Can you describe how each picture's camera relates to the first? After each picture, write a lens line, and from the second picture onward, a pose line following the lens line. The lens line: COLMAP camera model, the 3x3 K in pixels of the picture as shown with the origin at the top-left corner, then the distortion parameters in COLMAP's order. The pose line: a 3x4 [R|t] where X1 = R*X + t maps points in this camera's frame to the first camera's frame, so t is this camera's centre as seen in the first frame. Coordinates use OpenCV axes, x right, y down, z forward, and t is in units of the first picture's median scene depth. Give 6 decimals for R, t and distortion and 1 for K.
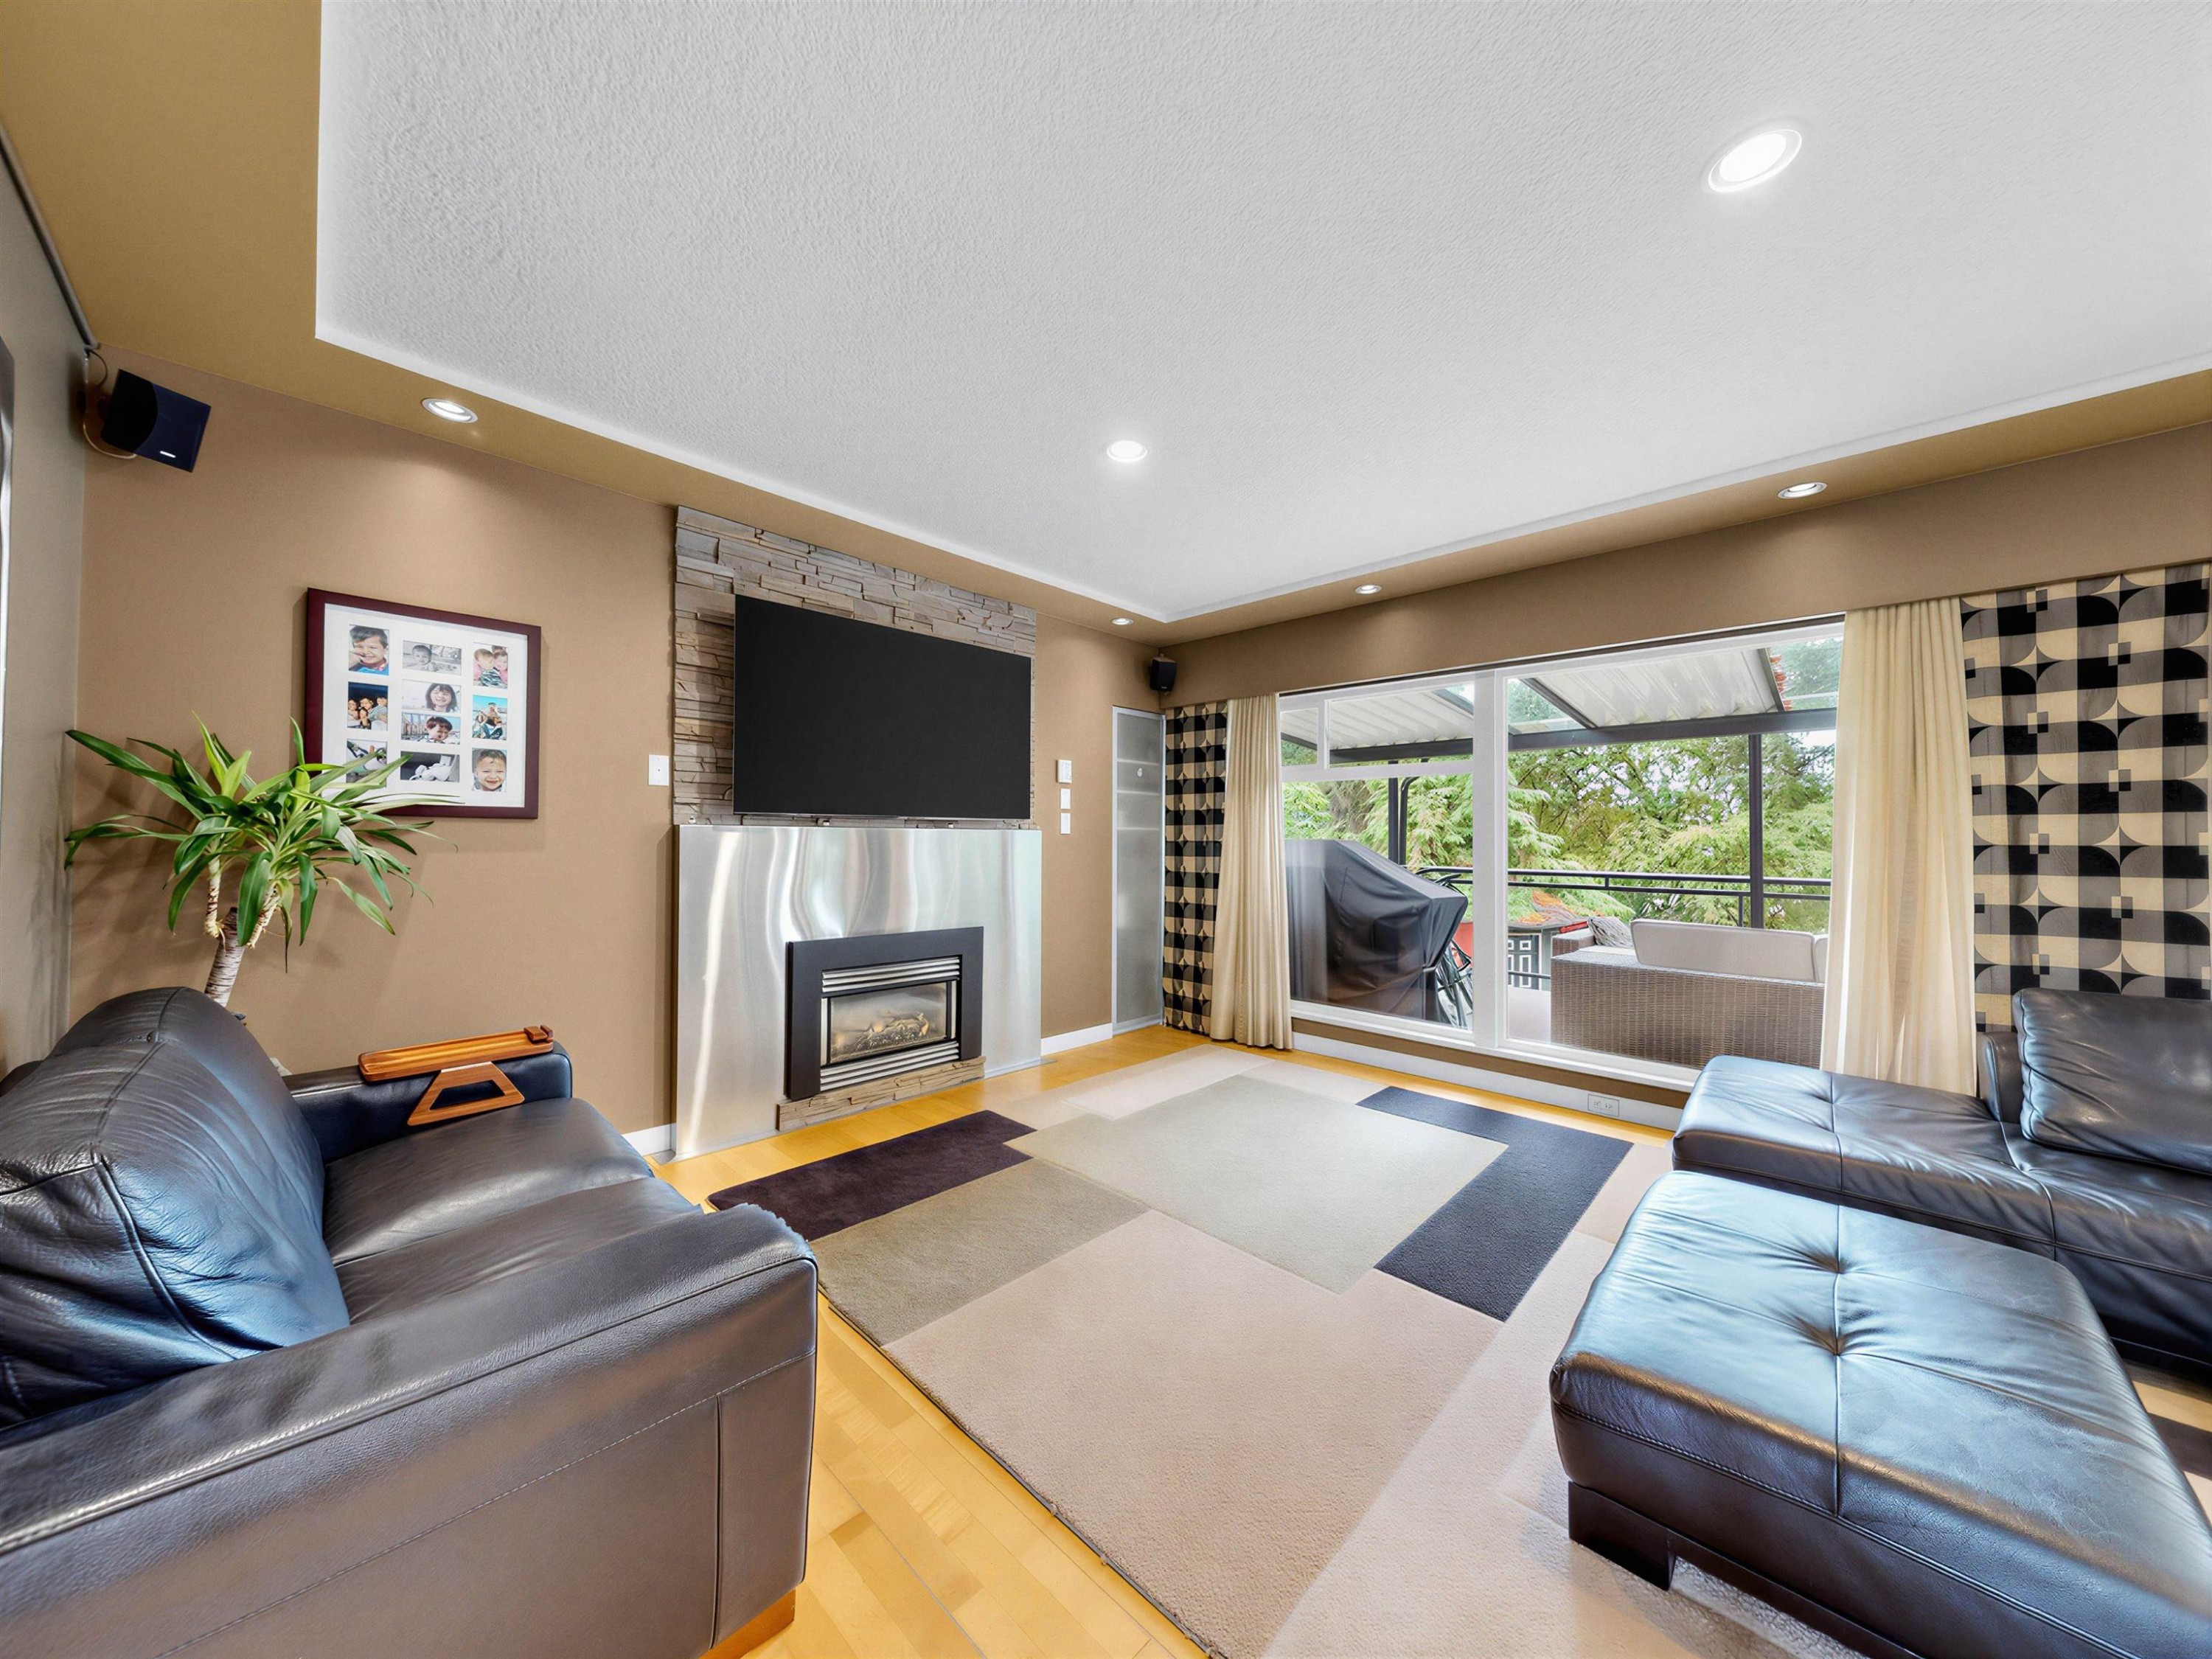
lens RADIAL K [[770.7, 0, 1111.4], [0, 770.7, 833.9], [0, 0, 1]] dist [0.000015, -0.000006]
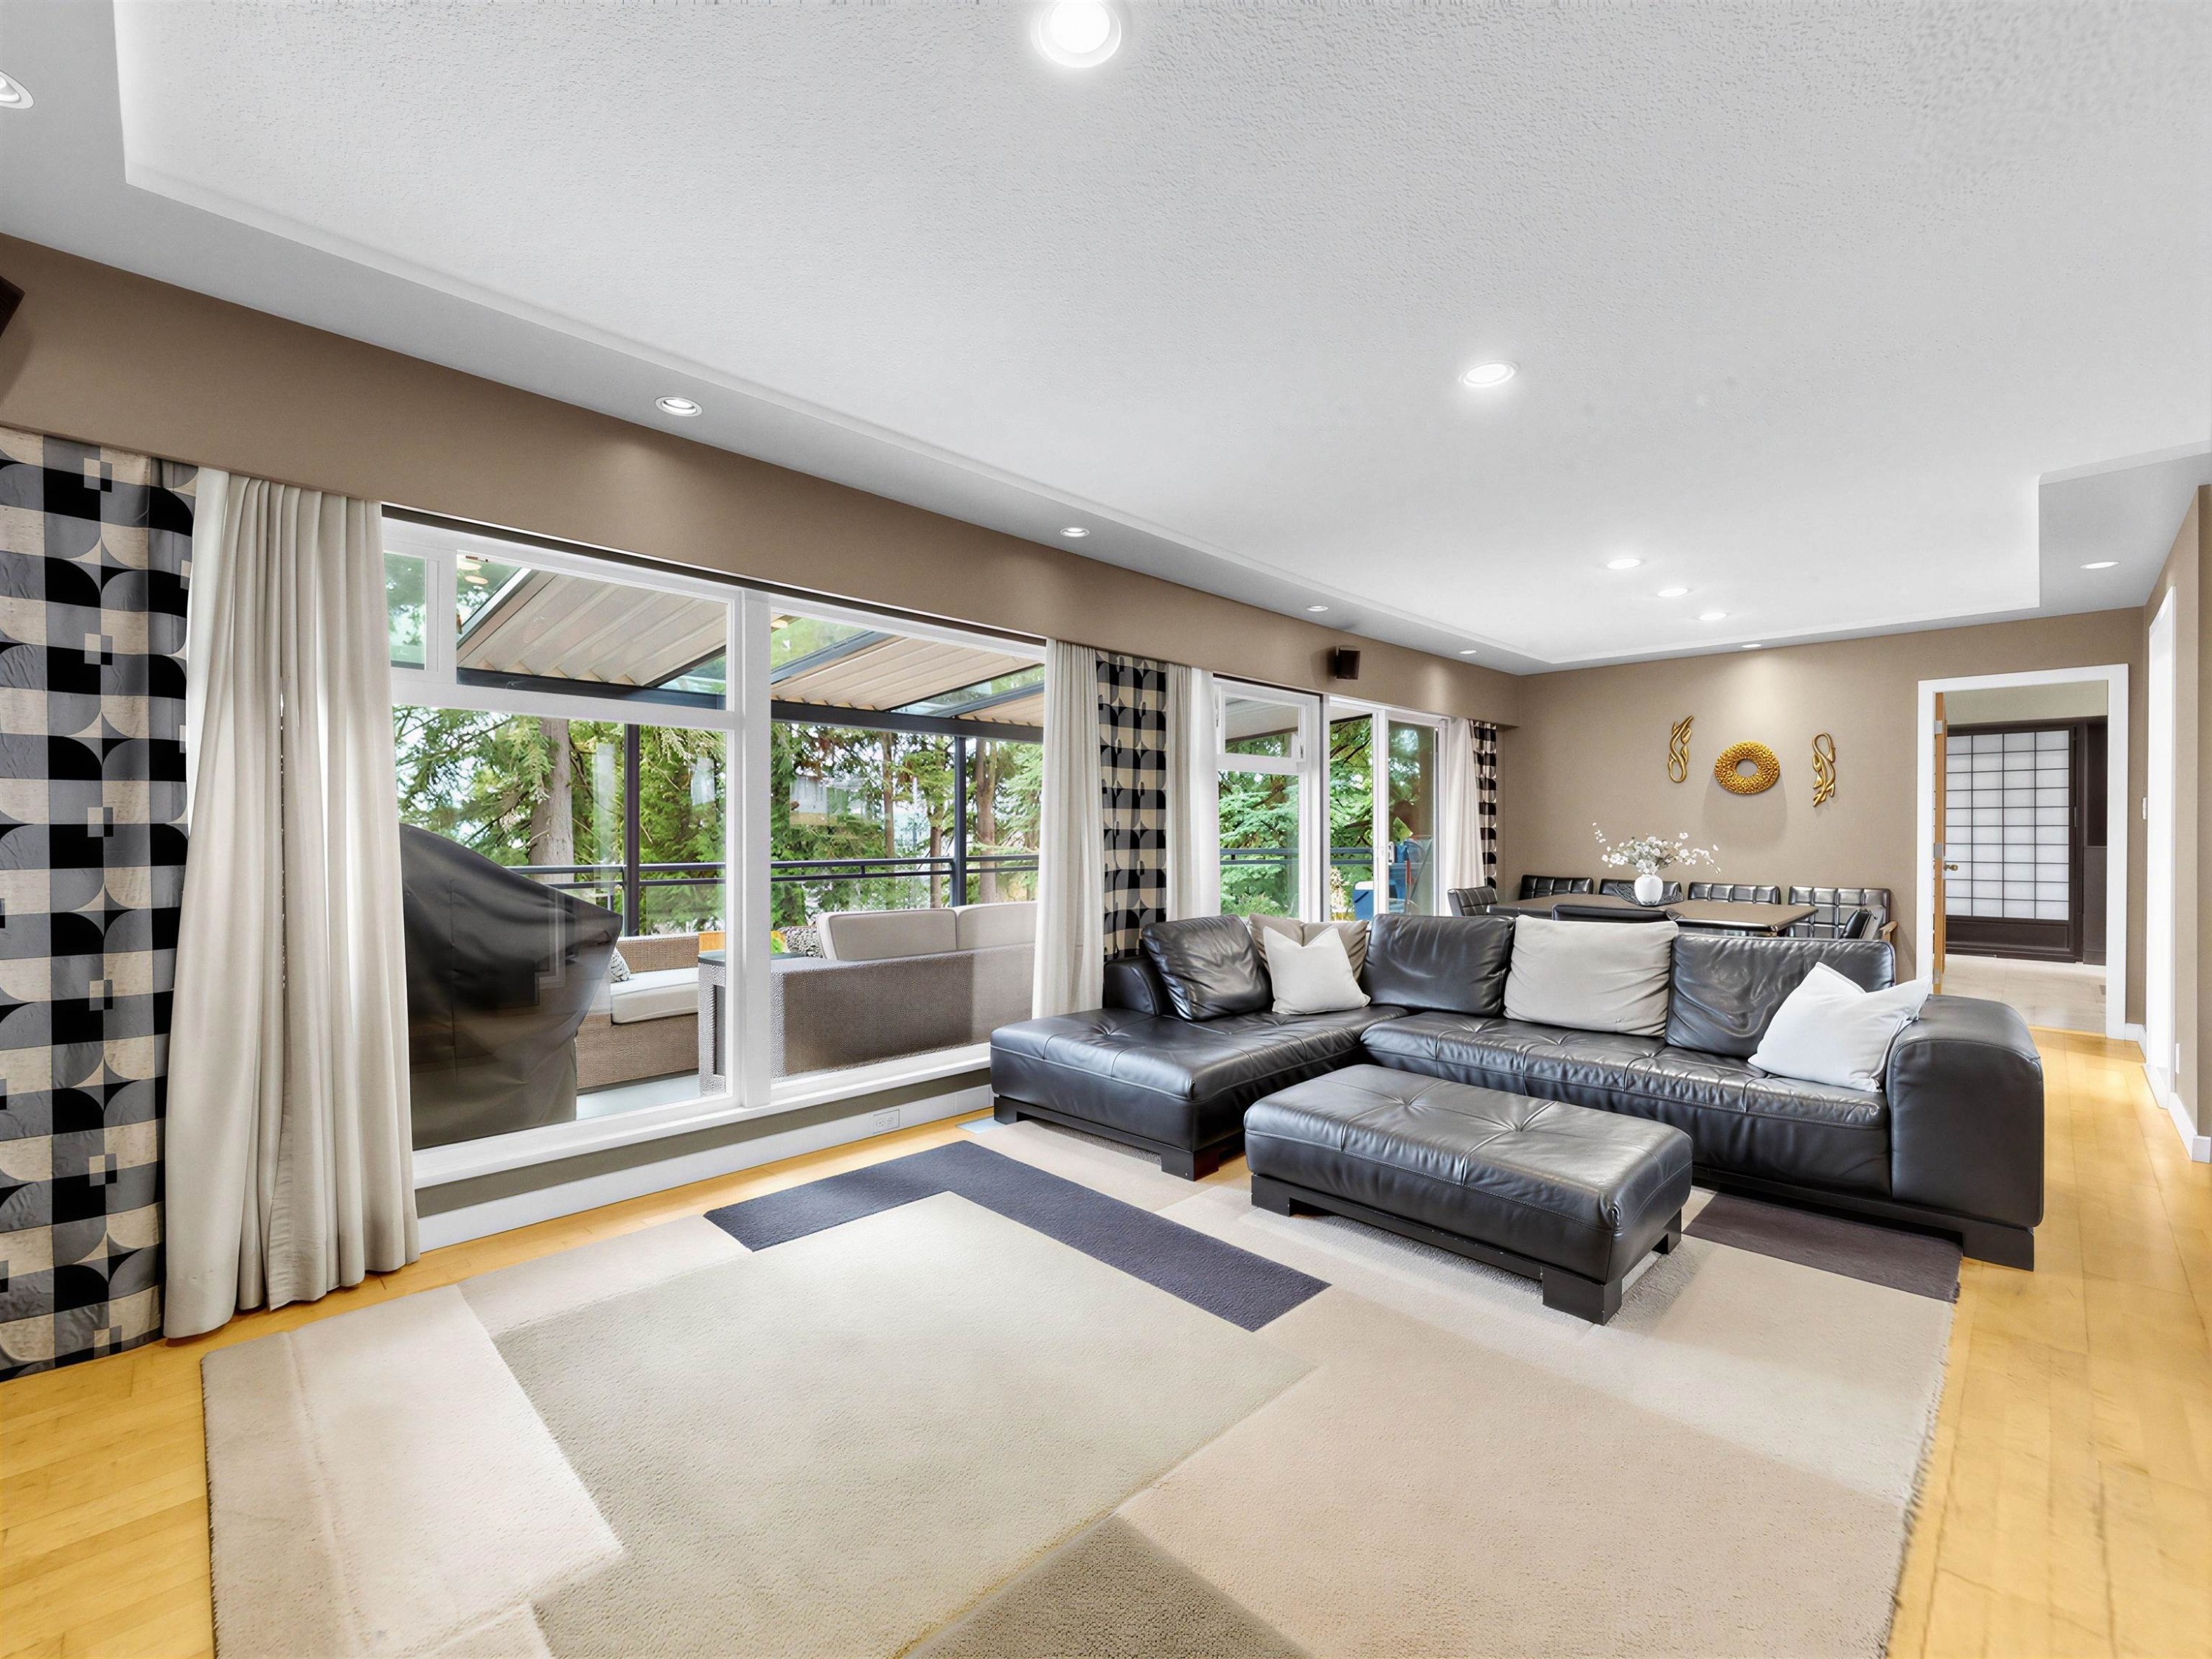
lens RADIAL K [[933.6, 0, 1099.2], [0, 933.6, 833.2], [0, 0, 1]] dist [0.001231, -0.000319]
pose [[0.030971, -0.007893, 0.999489, -0.358134], [-0.013455, 0.999875, 0.008313, 0.004120], [-0.999430, -0.013706, 0.030861, 0.596661]]
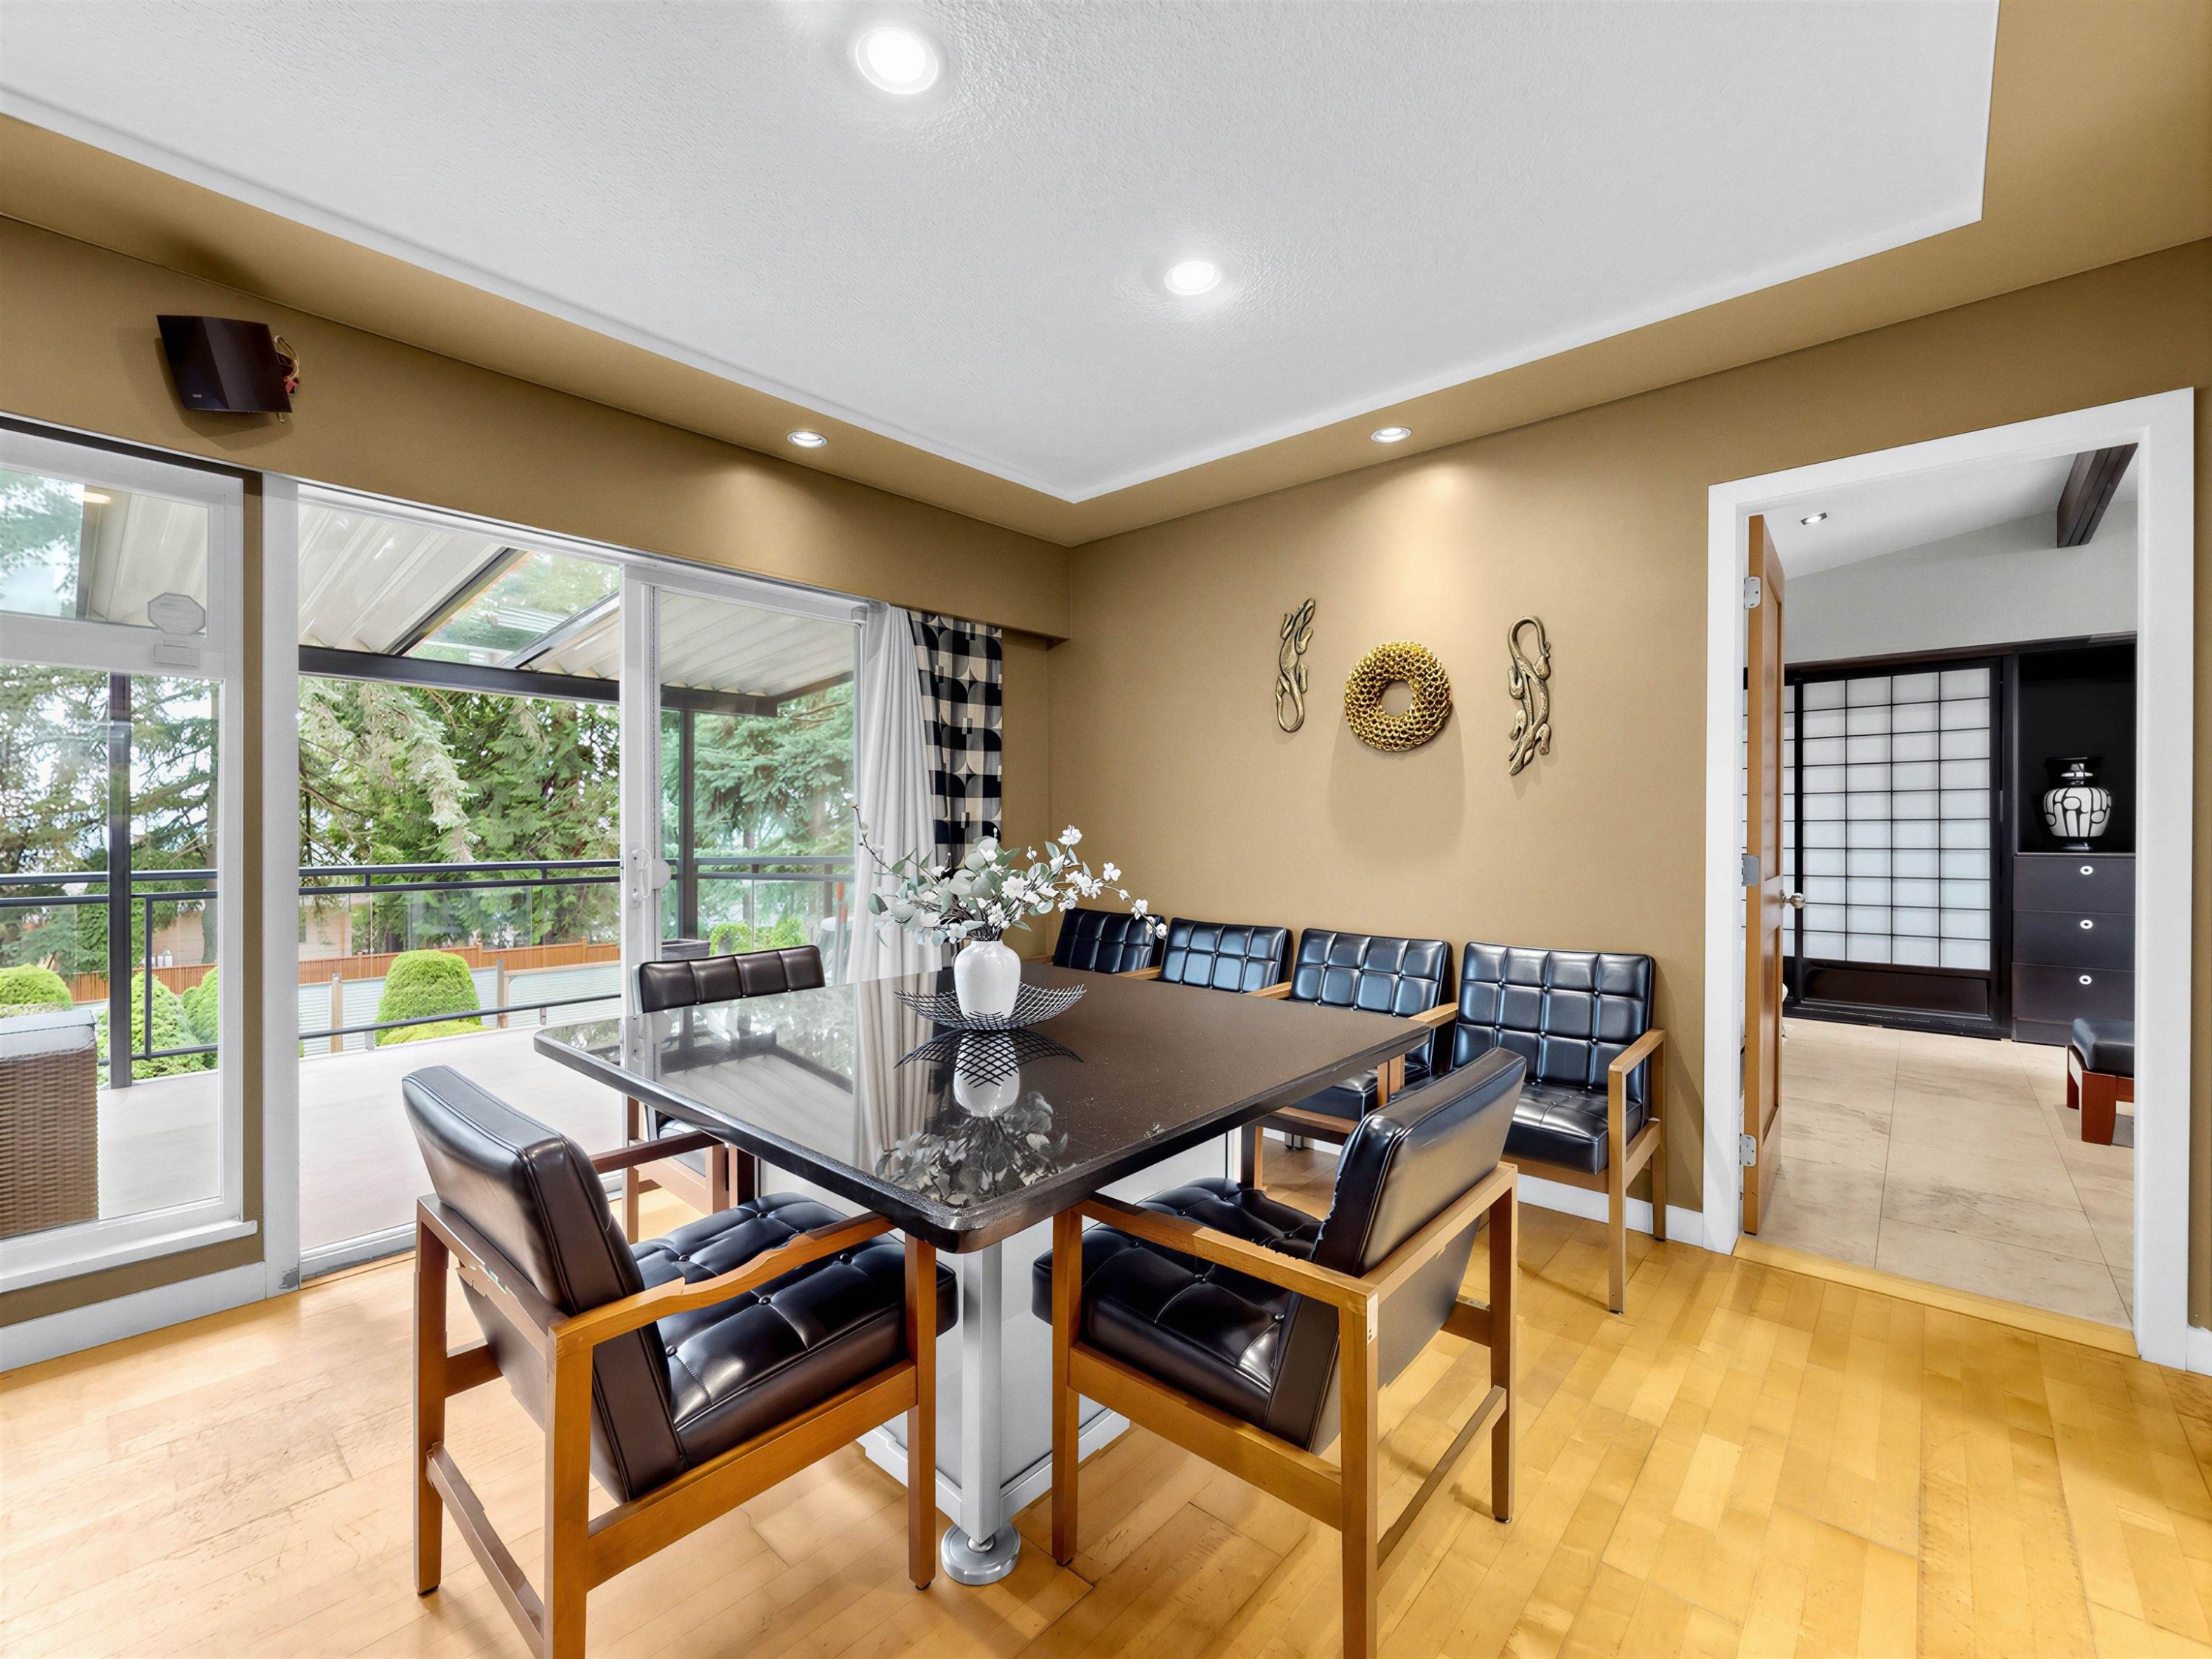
lens RADIAL K [[933.6, 0, 1110.5], [0, 933.6, 825.9], [0, 0, 1]] dist [0.001231, -0.000319]
pose [[-0.037562, -0.002922, 0.999290, -0.213343], [-0.016052, 0.999868, 0.002321, 0.003665], [-0.999165, -0.015954, -0.037604, 0.463516]]
